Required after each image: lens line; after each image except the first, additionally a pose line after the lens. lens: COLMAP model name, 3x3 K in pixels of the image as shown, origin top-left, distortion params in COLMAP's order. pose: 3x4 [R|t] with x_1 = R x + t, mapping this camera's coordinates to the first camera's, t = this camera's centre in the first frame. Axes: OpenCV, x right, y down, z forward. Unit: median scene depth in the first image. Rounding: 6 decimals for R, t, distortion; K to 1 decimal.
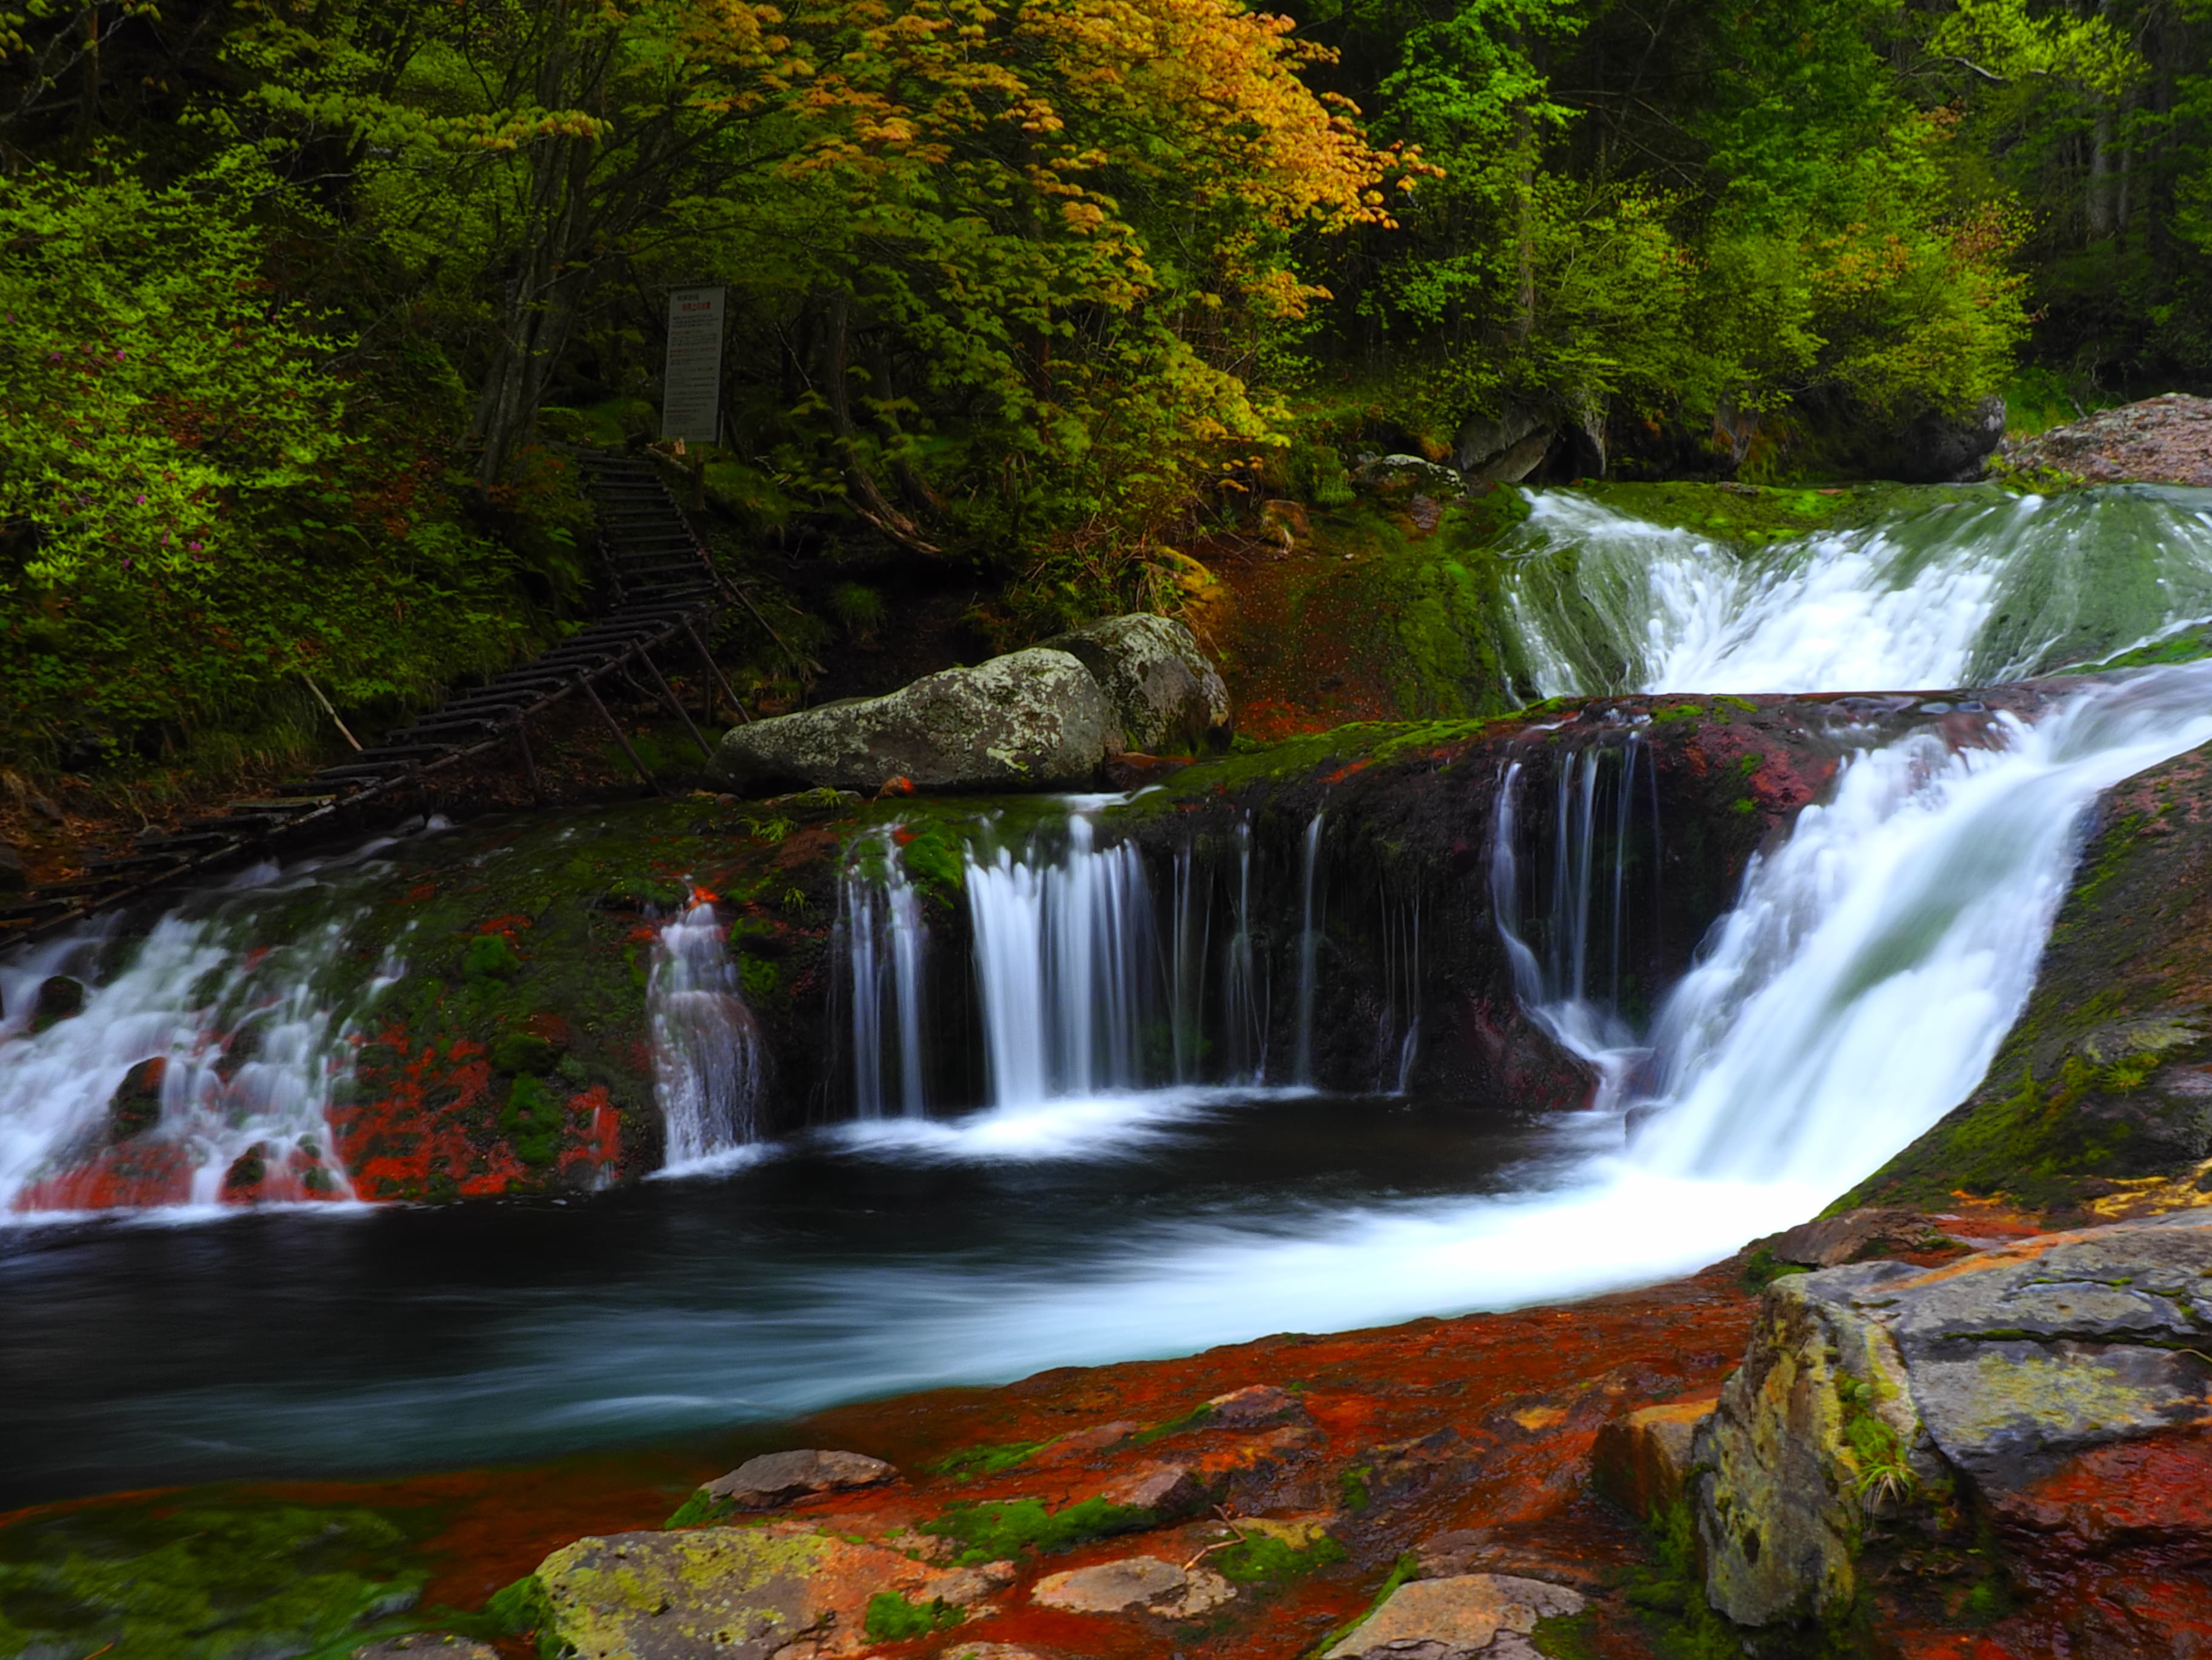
lens RADIAL K [[2248.4, 0, 1191.4], [0, 2248.4, 993.9], [0, 0, 1]] dist [-0.051327, 0.004929]
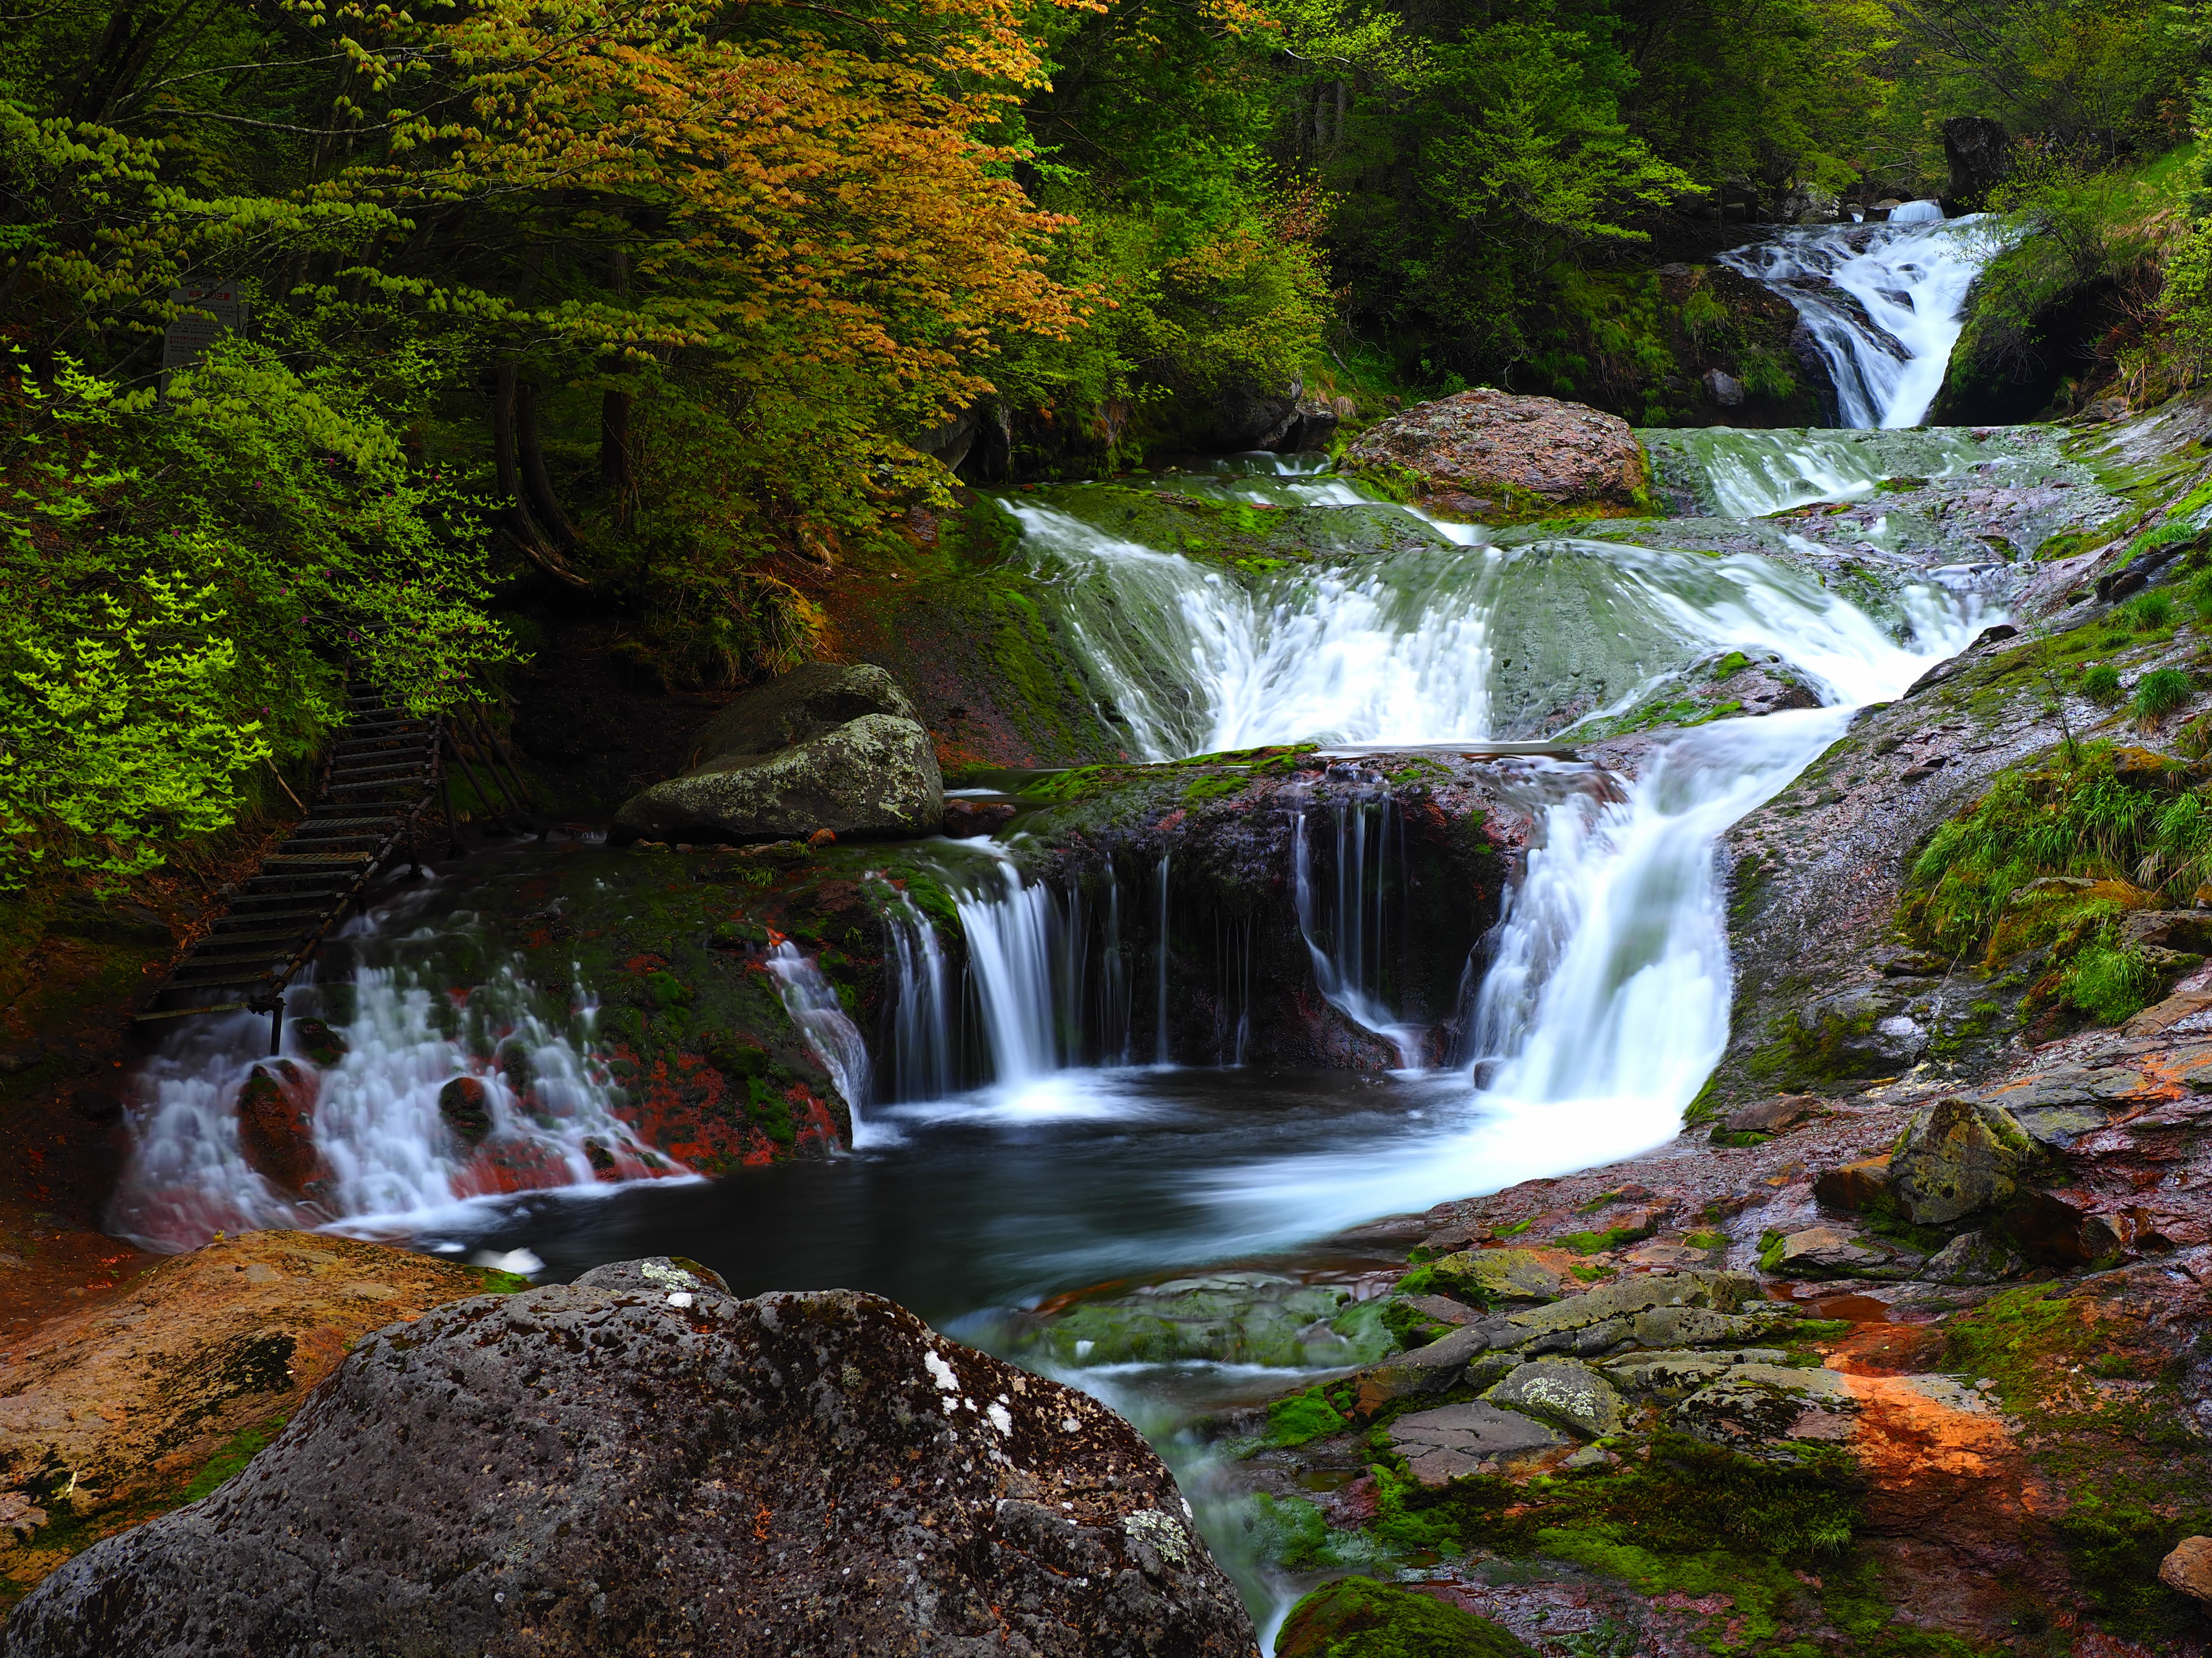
lens RADIAL K [[2995.6, 0, 1238.1], [0, 2995.6, 743.7], [0, 0, 1]] dist [-0.005670, 0.025302]
pose [[0.915304, -0.004030, 0.402743, -0.619459], [0.032878, 0.997360, -0.064740, -0.030666], [-0.401419, 0.072499, 0.913021, -0.633332]]
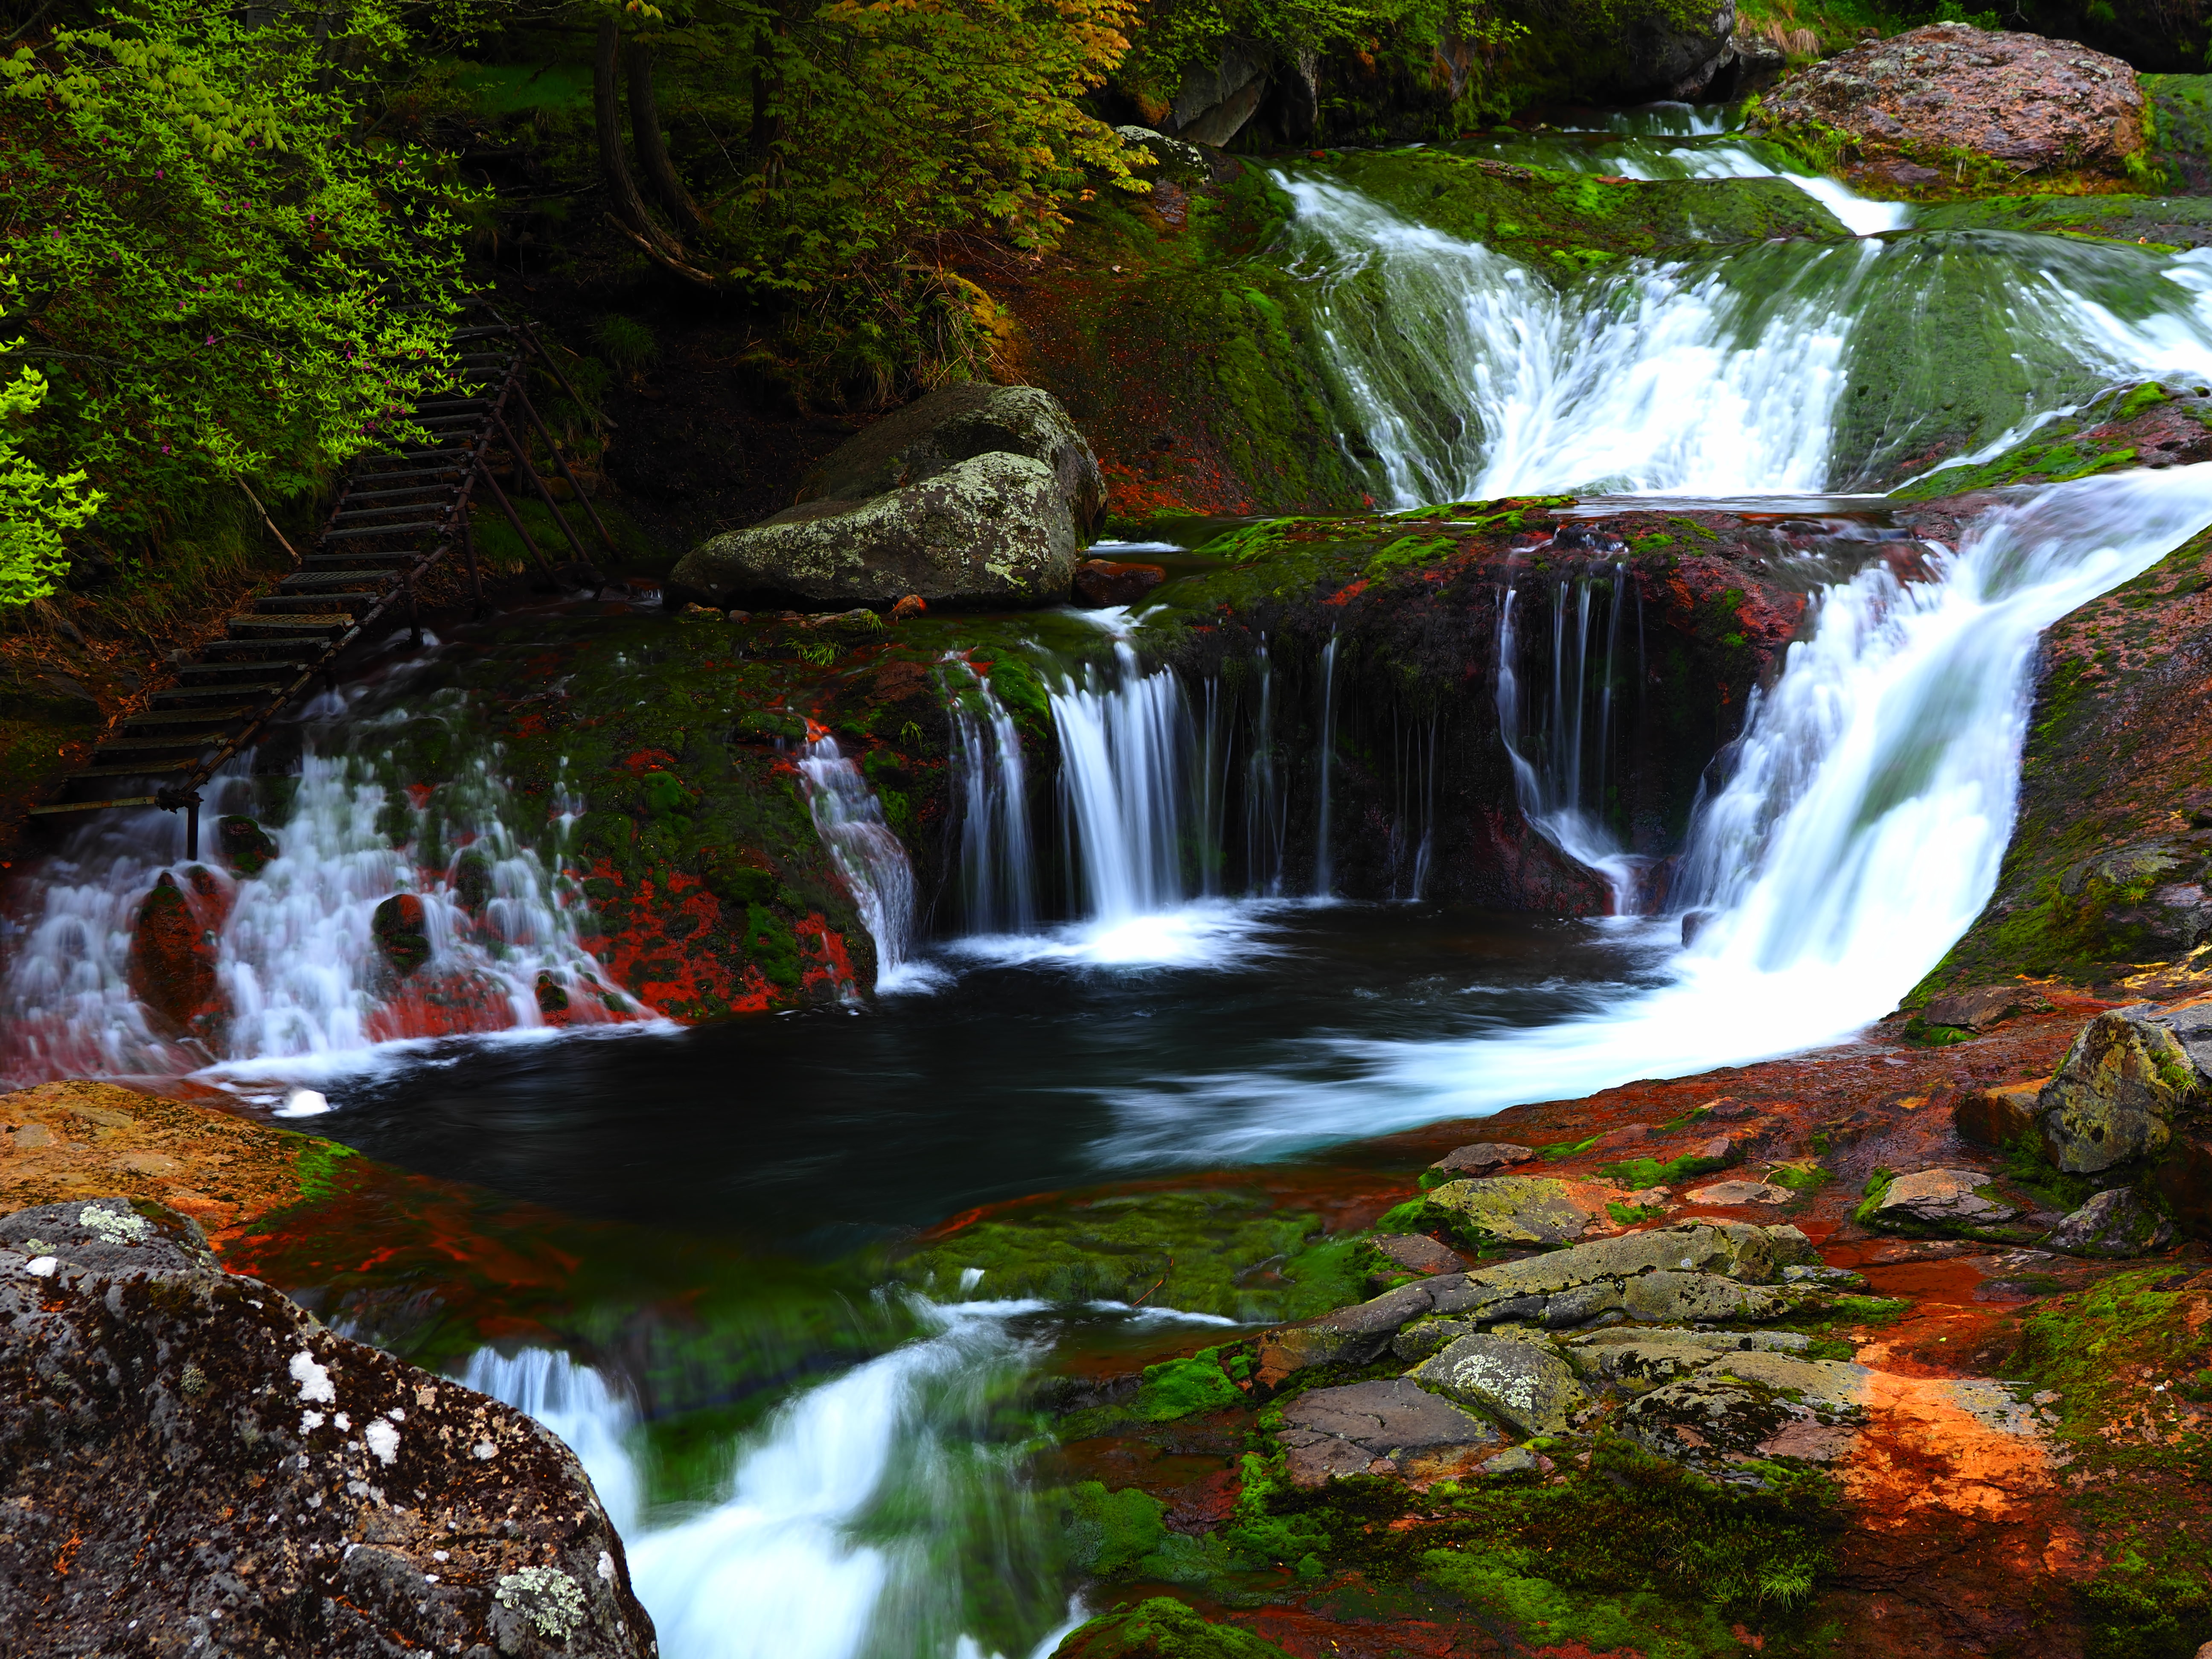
lens RADIAL K [[3625.1, 0, 1202.1], [0, 3625.1, 831.9], [0, 0, 1]] dist [-0.010173, -0.007760]
pose [[0.968601, -0.014342, 0.248208, -0.433528], [0.004812, 0.999229, 0.038962, -0.056049], [-0.248575, -0.036544, 0.967923, -0.647598]]
